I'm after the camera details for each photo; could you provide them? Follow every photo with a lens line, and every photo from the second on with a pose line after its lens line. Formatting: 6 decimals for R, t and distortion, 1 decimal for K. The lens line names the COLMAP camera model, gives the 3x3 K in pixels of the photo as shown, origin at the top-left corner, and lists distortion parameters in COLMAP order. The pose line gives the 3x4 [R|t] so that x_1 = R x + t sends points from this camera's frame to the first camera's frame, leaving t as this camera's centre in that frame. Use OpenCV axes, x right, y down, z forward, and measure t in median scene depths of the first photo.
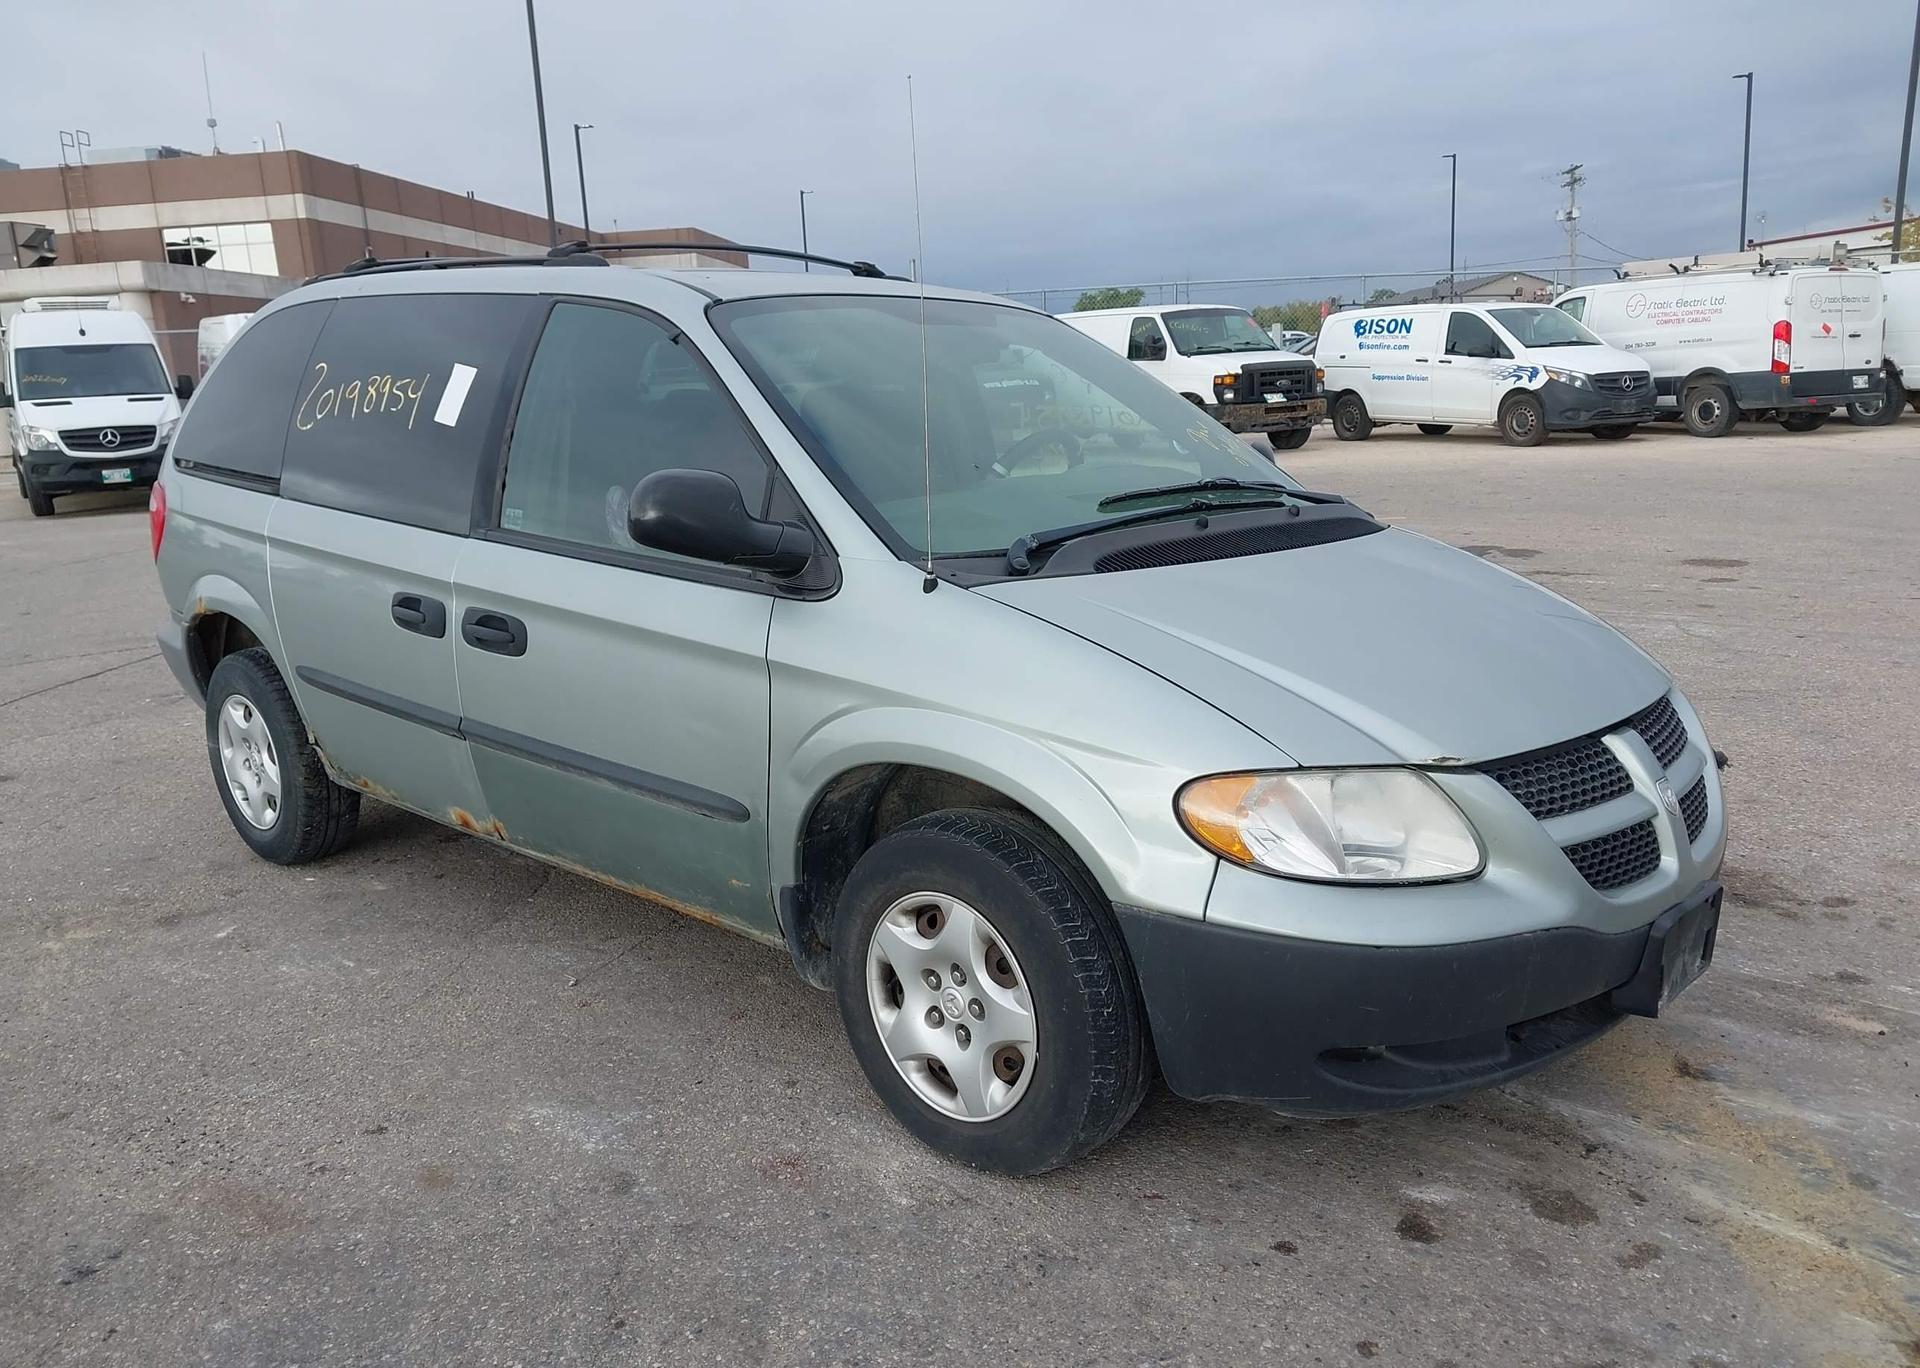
lens RADIAL K [[1533.5, 0, 947.5], [0, 1533.5, 685.5], [0, 0, 1]] dist [0.053876, -0.068599]
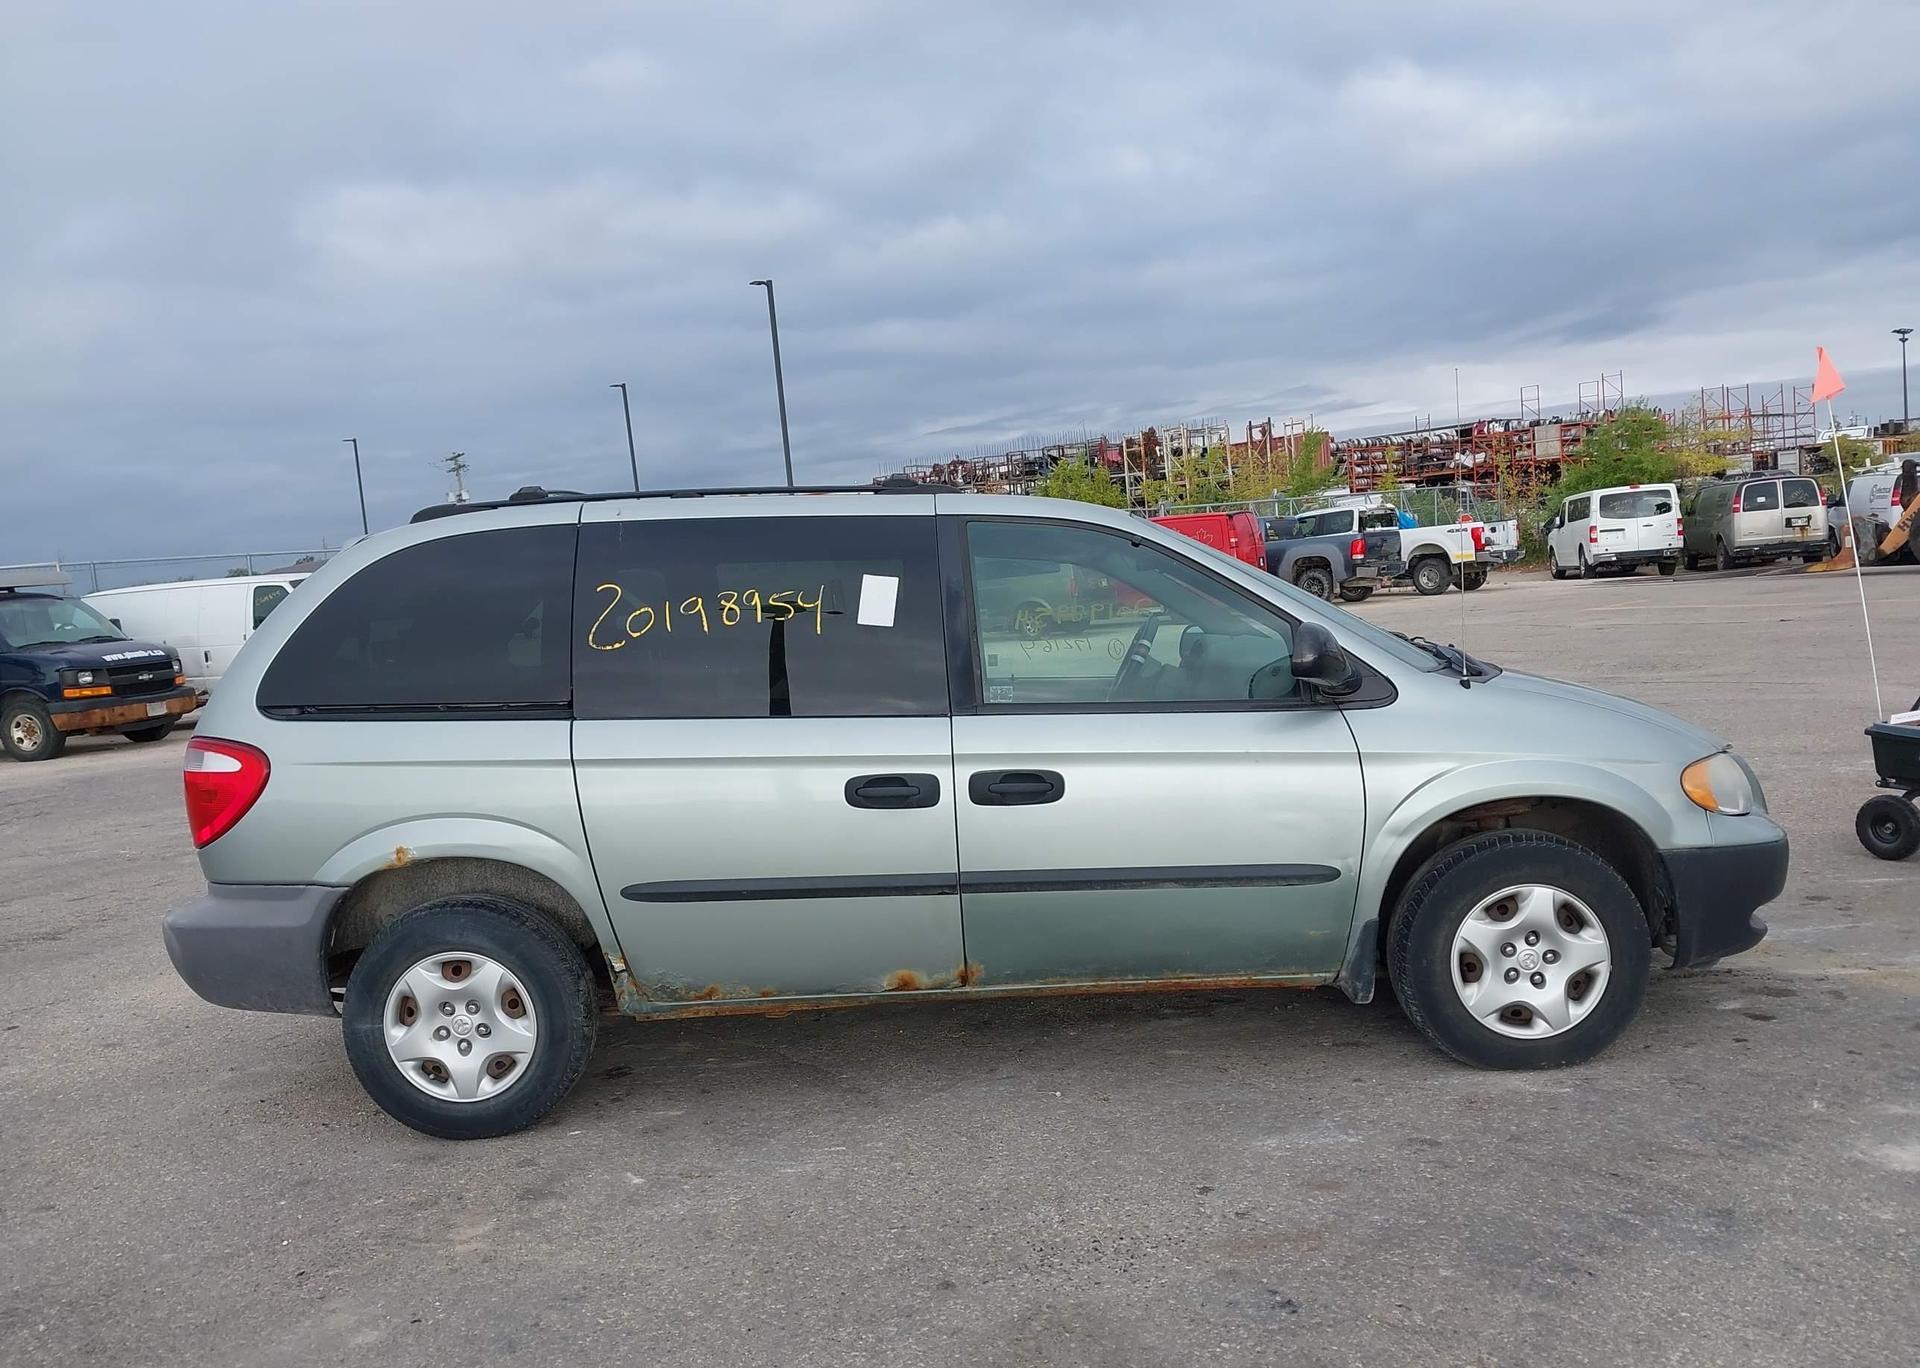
lens RADIAL K [[1523.1, 0, 947.9], [0, 1523.1, 684.0], [0, 0, 1]] dist [0.107062, -0.203562]
pose [[0.744382, -0.065645, 0.664519, -1.054083], [0.181183, 0.977679, -0.106378, 0.001854], [-0.642704, 0.199585, 0.739661, 0.155392]]
